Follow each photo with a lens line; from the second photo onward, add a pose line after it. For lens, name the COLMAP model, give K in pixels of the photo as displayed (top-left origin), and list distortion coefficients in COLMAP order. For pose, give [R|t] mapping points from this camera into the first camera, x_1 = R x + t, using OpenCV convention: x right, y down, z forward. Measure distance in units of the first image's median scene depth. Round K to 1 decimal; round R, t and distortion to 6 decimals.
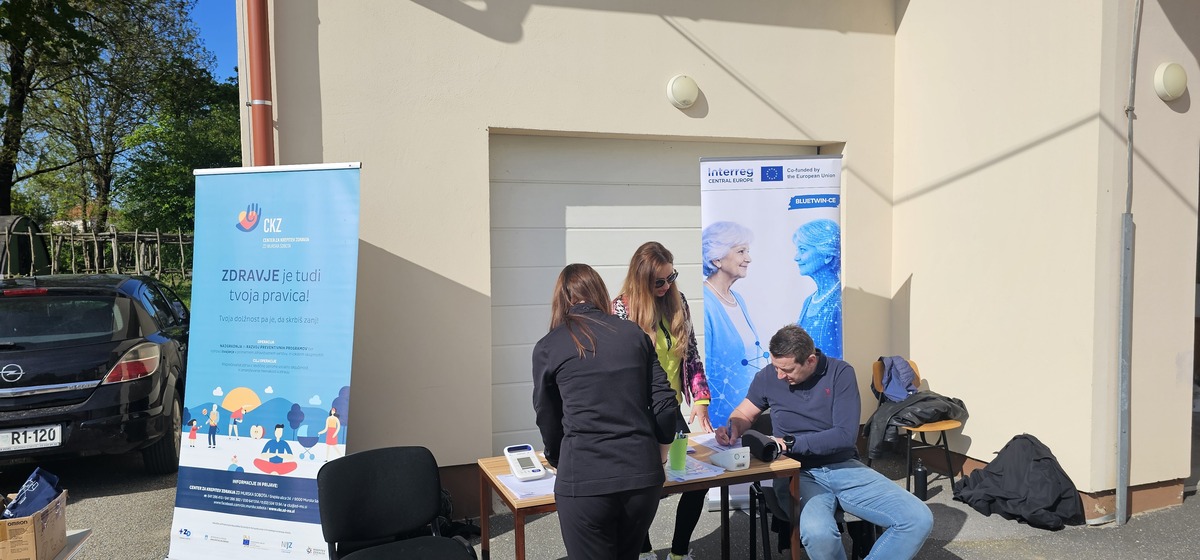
lens RADIAL K [[832.0, 0, 596.3], [0, 832.0, 285.3], [0, 0, 1]] dist [0.040901, -0.044405]
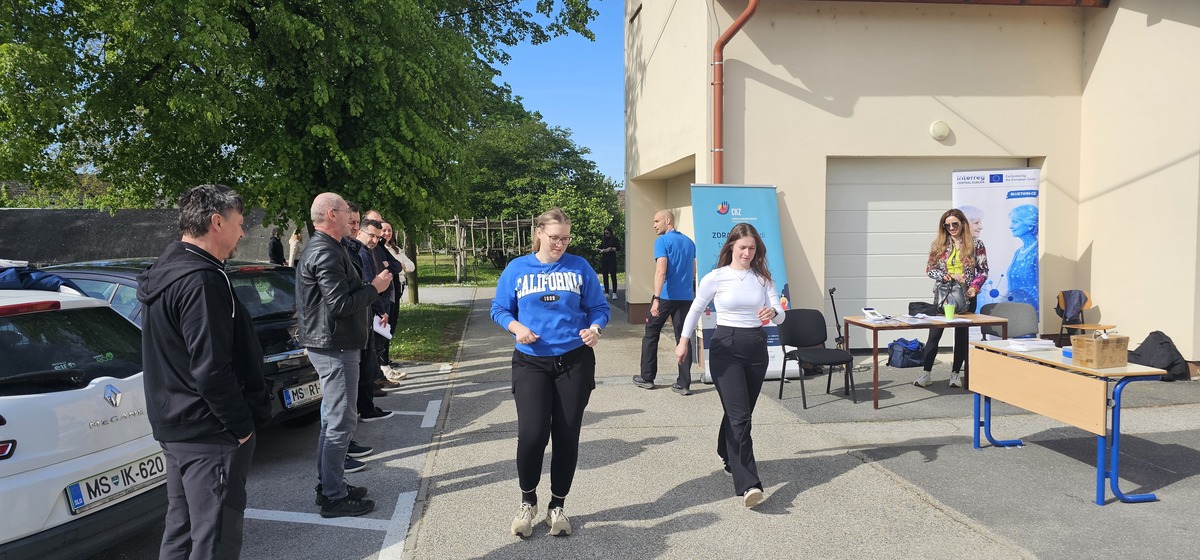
lens RADIAL K [[832.0, 0, 596.3], [0, 832.0, 285.3], [0, 0, 1]] dist [0.040901, -0.044405]
pose [[0.976619, 0.012494, -0.214614, -0.214530], [-0.009845, 0.999862, 0.013406, 0.070251], [0.214752, -0.010979, 0.976607, -0.843308]]
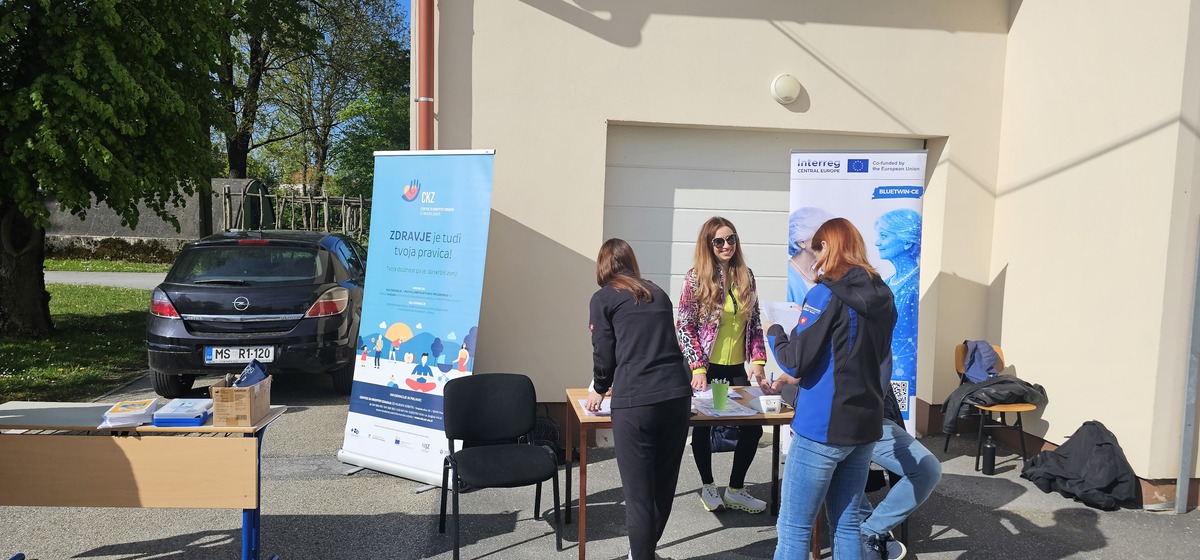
lens RADIAL K [[832.0, 0, 596.3], [0, 832.0, 285.3], [0, 0, 1]] dist [0.040901, -0.044405]
pose [[0.976588, 0.057549, -0.207276, 0.104630], [-0.051903, 0.998121, 0.032578, 0.005749], [0.208761, -0.021057, 0.977740, -0.147307]]
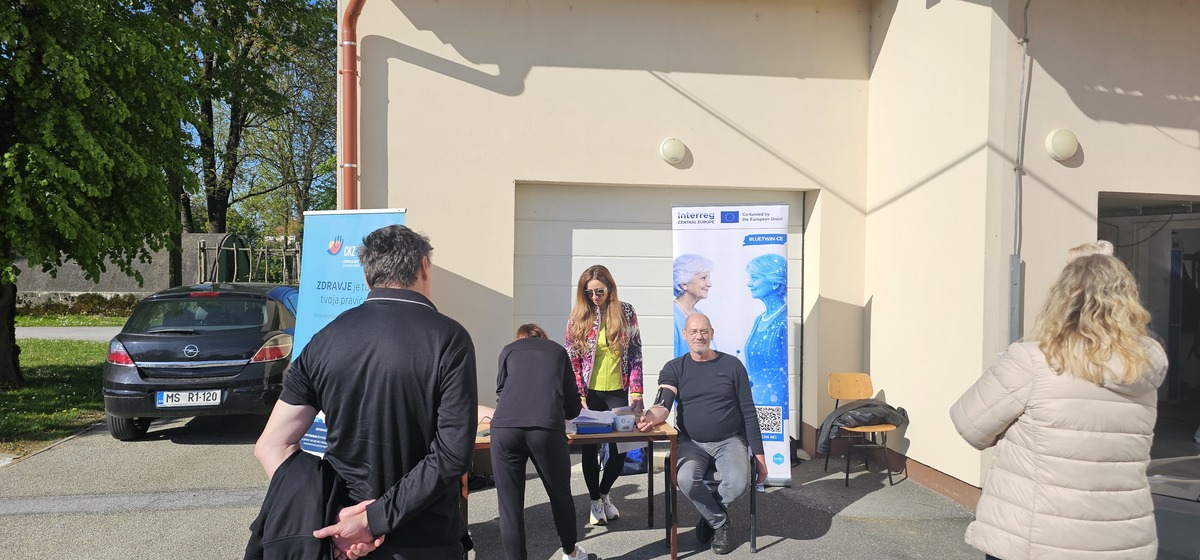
lens RADIAL K [[833.5, 0, 600.0], [0, 833.5, 280.0], [0, 0, 1]] dist [0.066097, -0.083346]
pose [[0.980145, 0.026114, -0.196553, 0.253837], [-0.032425, 0.999055, -0.028959, 0.004154], [0.195611, 0.034757, 0.980066, -0.258113]]
